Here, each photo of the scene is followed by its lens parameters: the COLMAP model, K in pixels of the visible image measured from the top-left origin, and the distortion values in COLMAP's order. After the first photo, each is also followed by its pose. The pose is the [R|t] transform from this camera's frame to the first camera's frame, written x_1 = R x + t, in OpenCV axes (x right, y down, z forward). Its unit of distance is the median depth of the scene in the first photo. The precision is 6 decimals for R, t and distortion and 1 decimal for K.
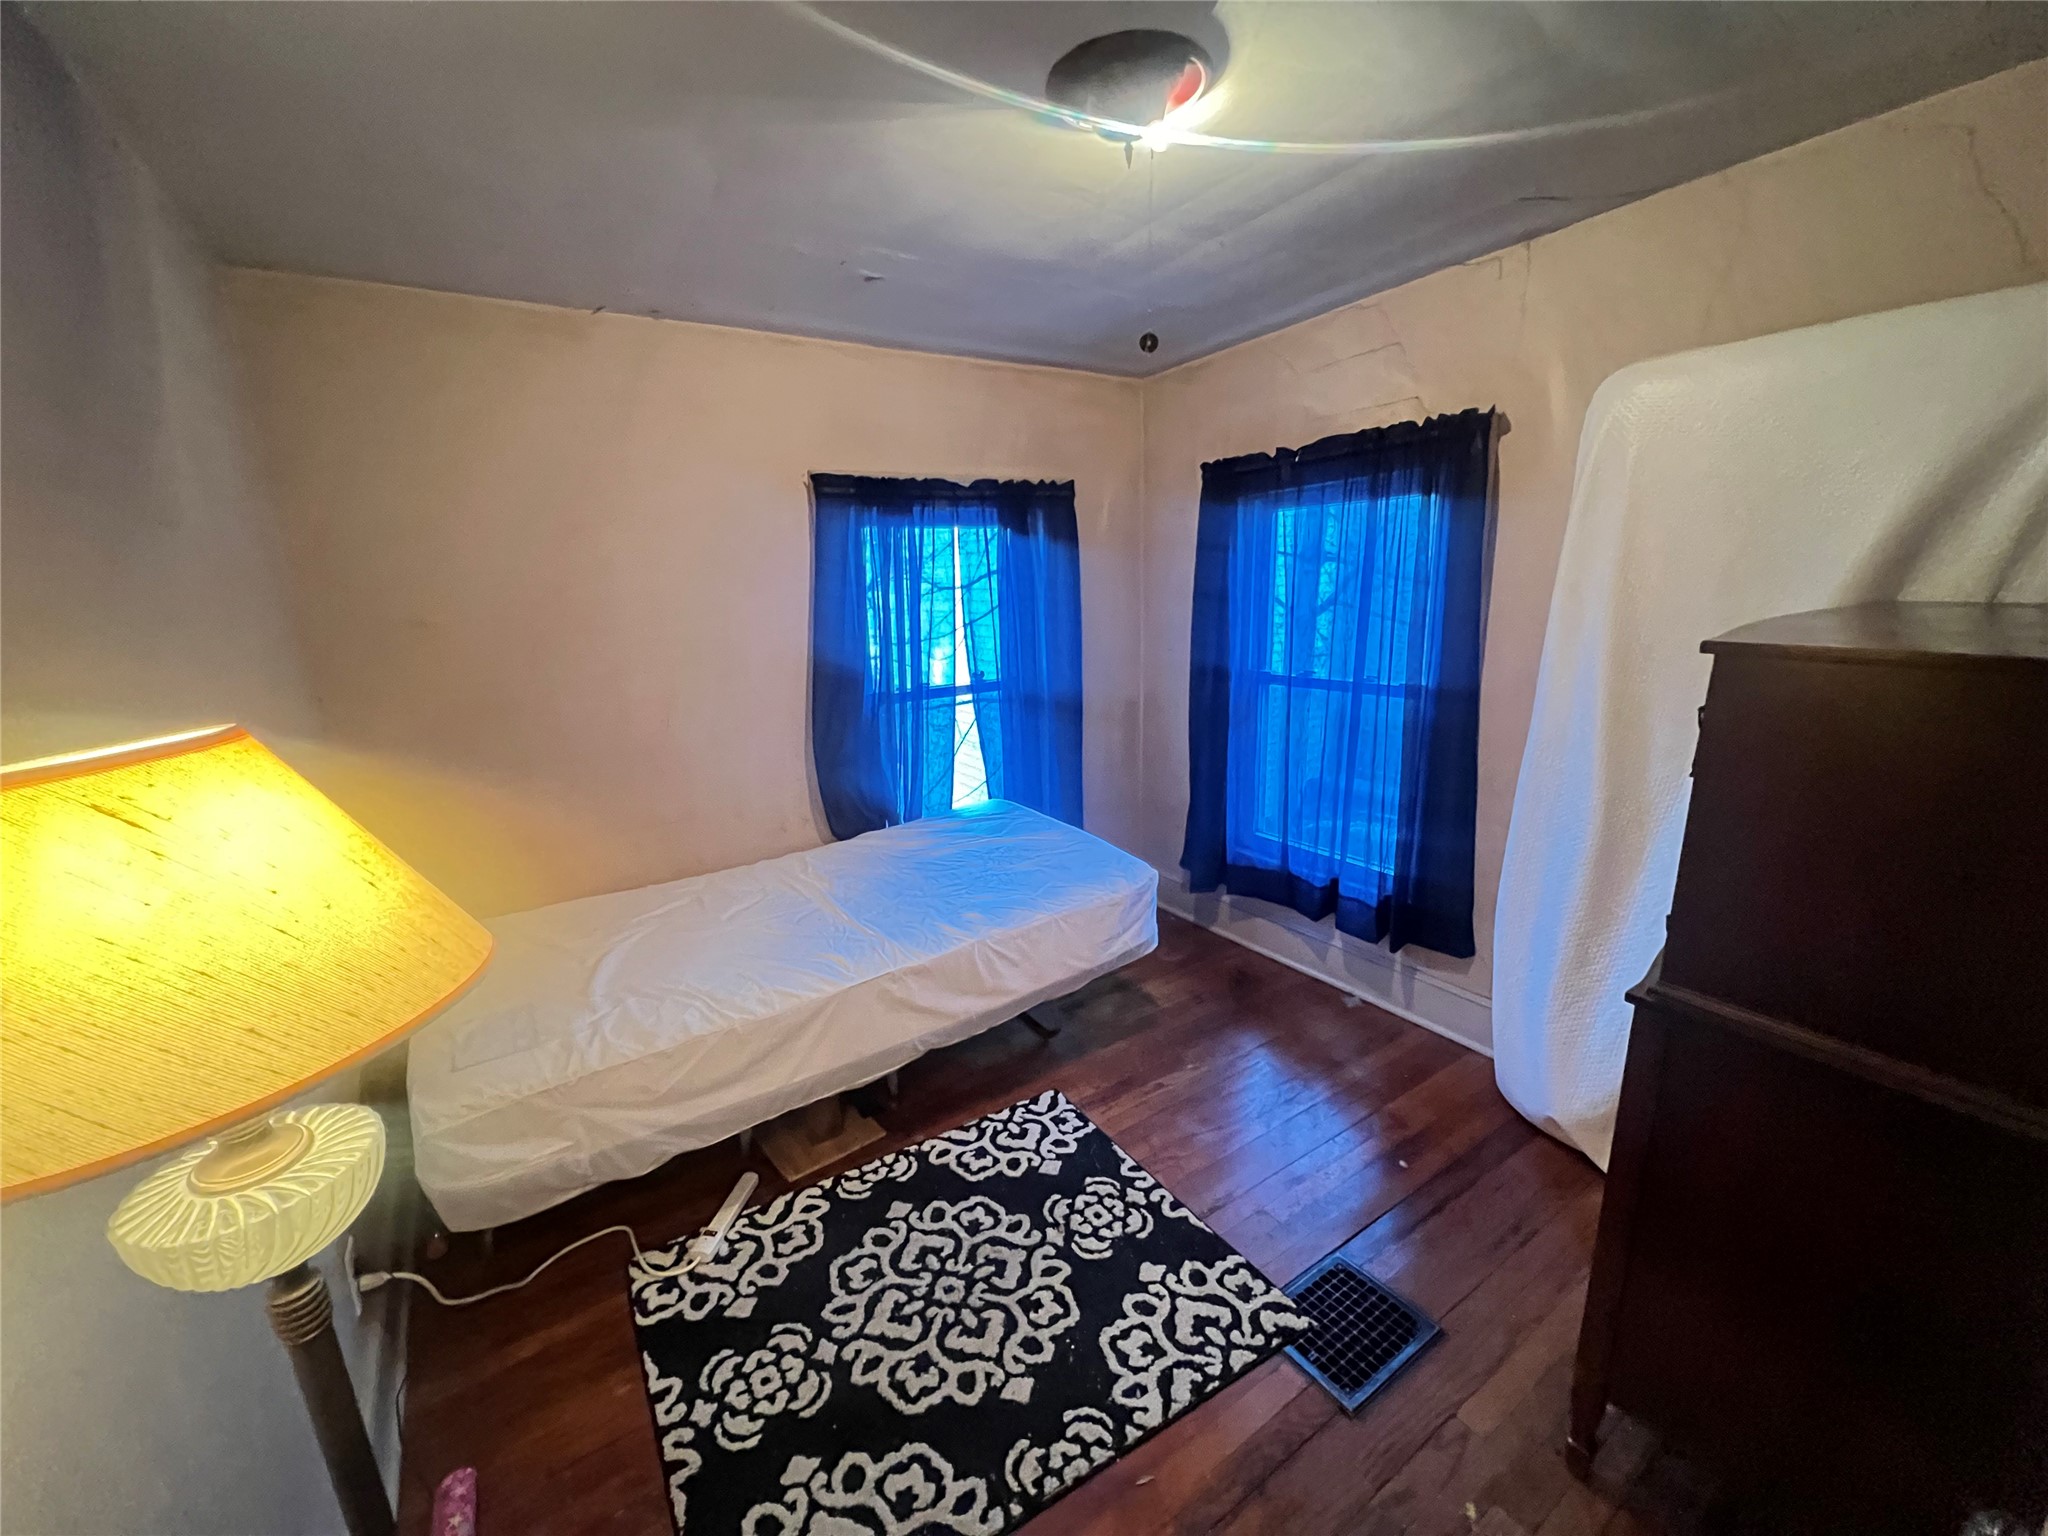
lens RADIAL K [[820.7, 0, 1027.5], [0, 820.7, 772.4], [0, 0, 1]] dist [-0.003013, 0.000578]
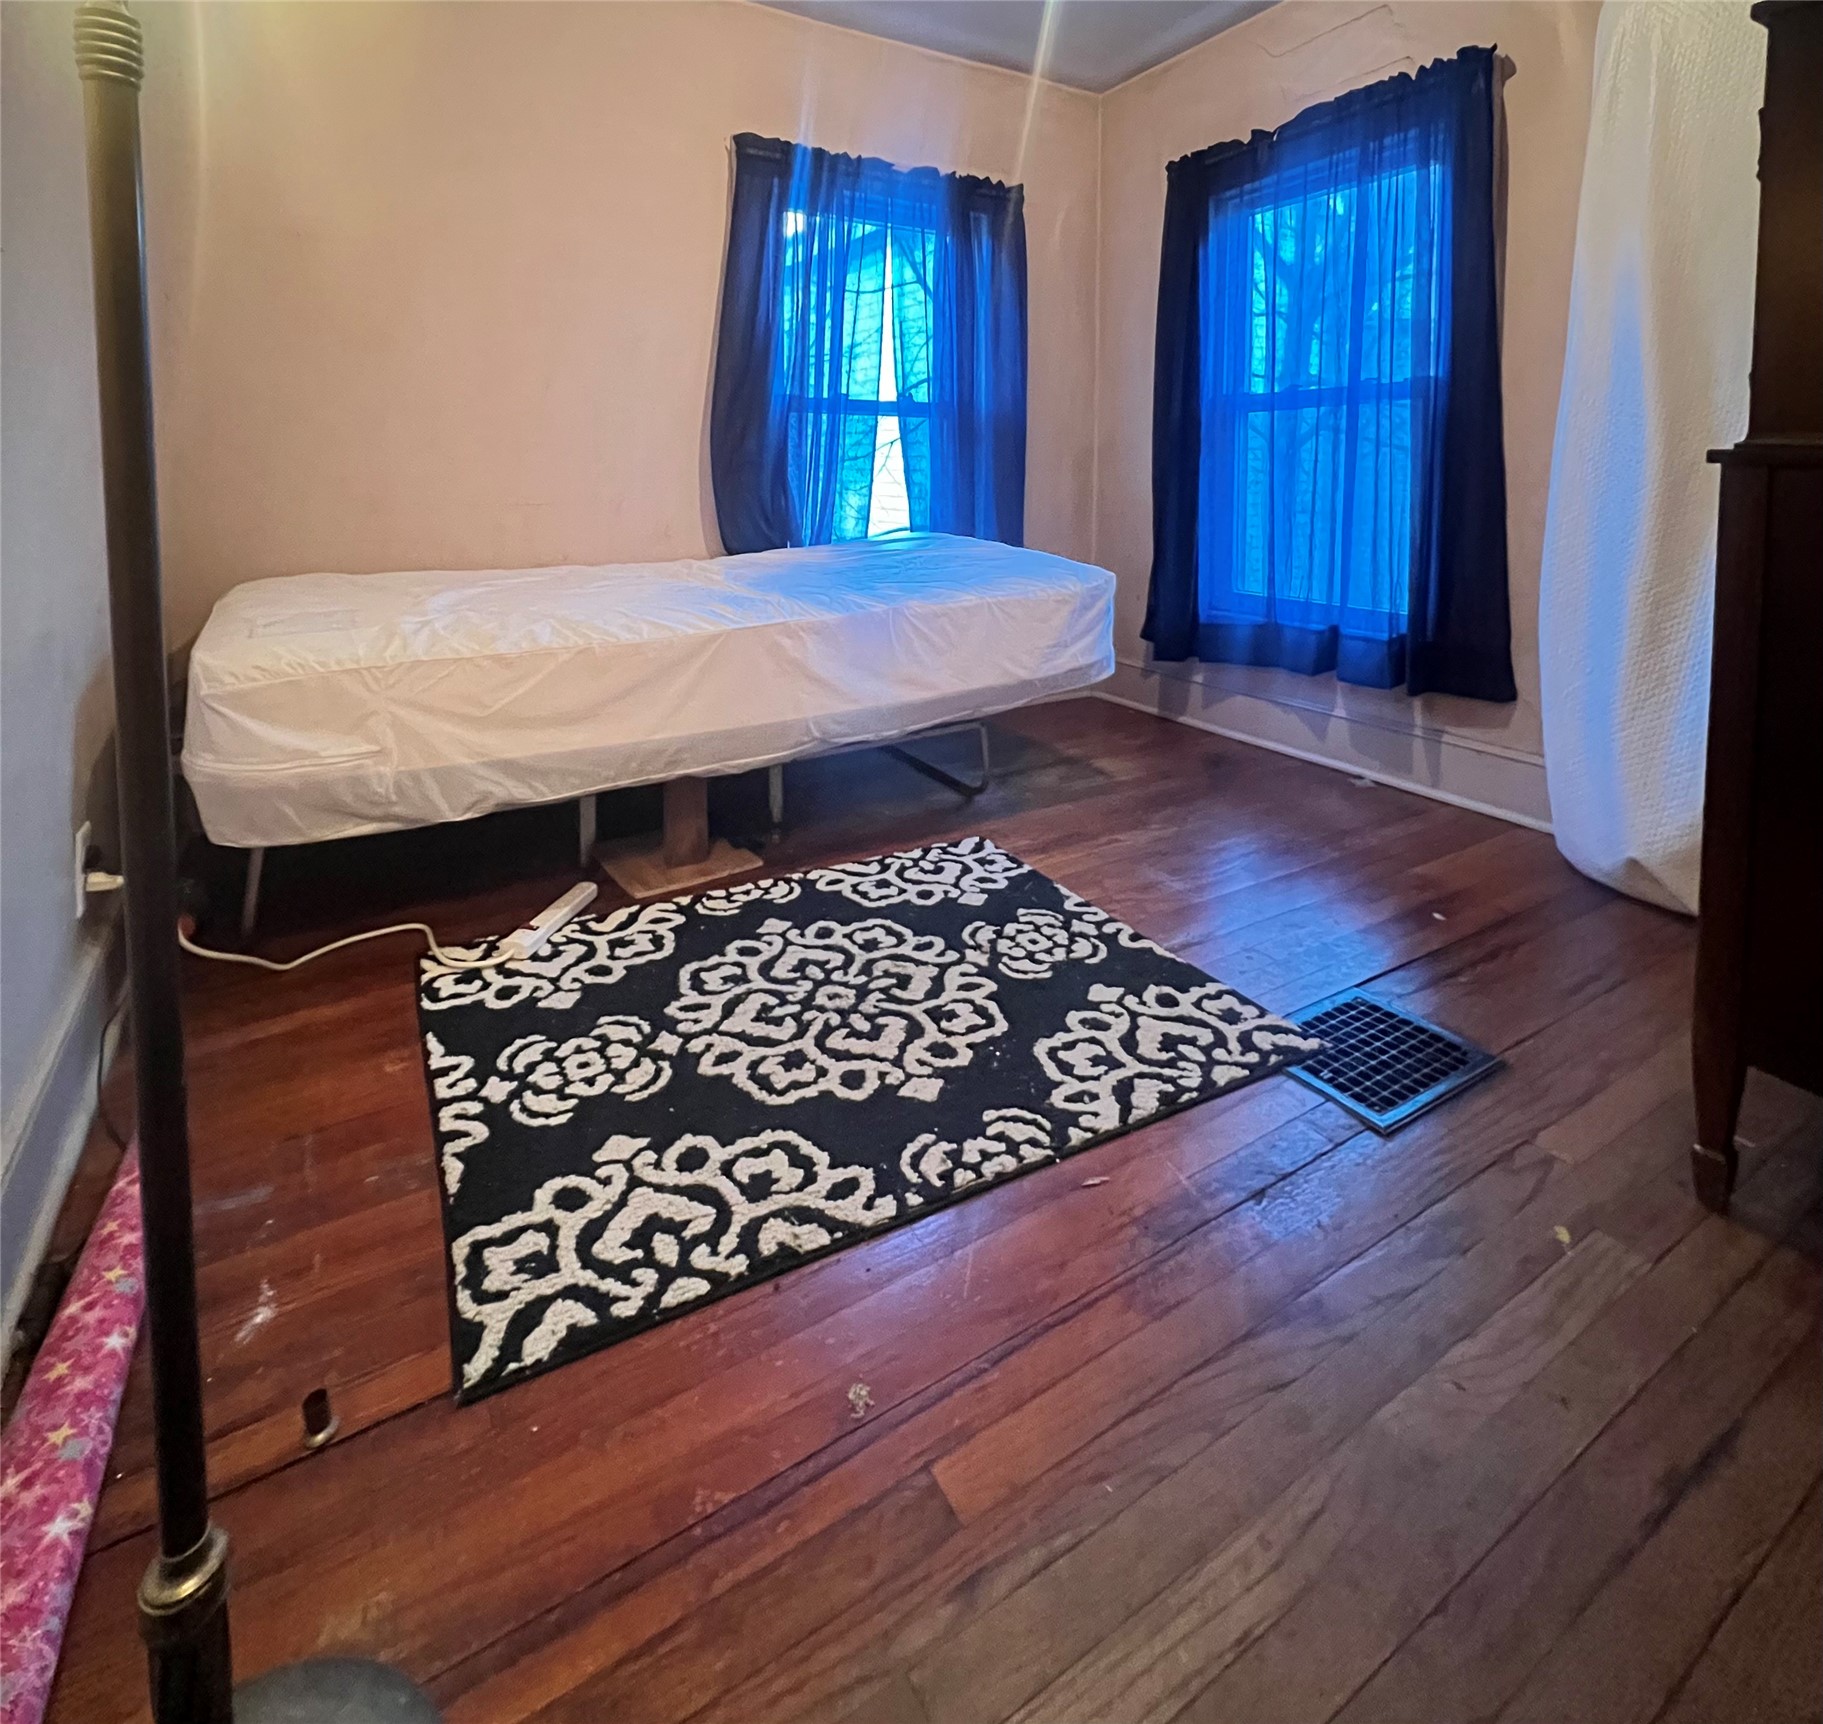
lens RADIAL K [[1006.3, 0, 909.4], [0, 1006.3, 861.4], [0, 0, 1]] dist [-0.002852, -0.002181]
pose [[0.998532, 0.039928, -0.036588, 0.001869], [-0.046092, 0.981266, -0.187063, 0.648235], [0.028433, 0.188475, 0.981666, 0.067070]]
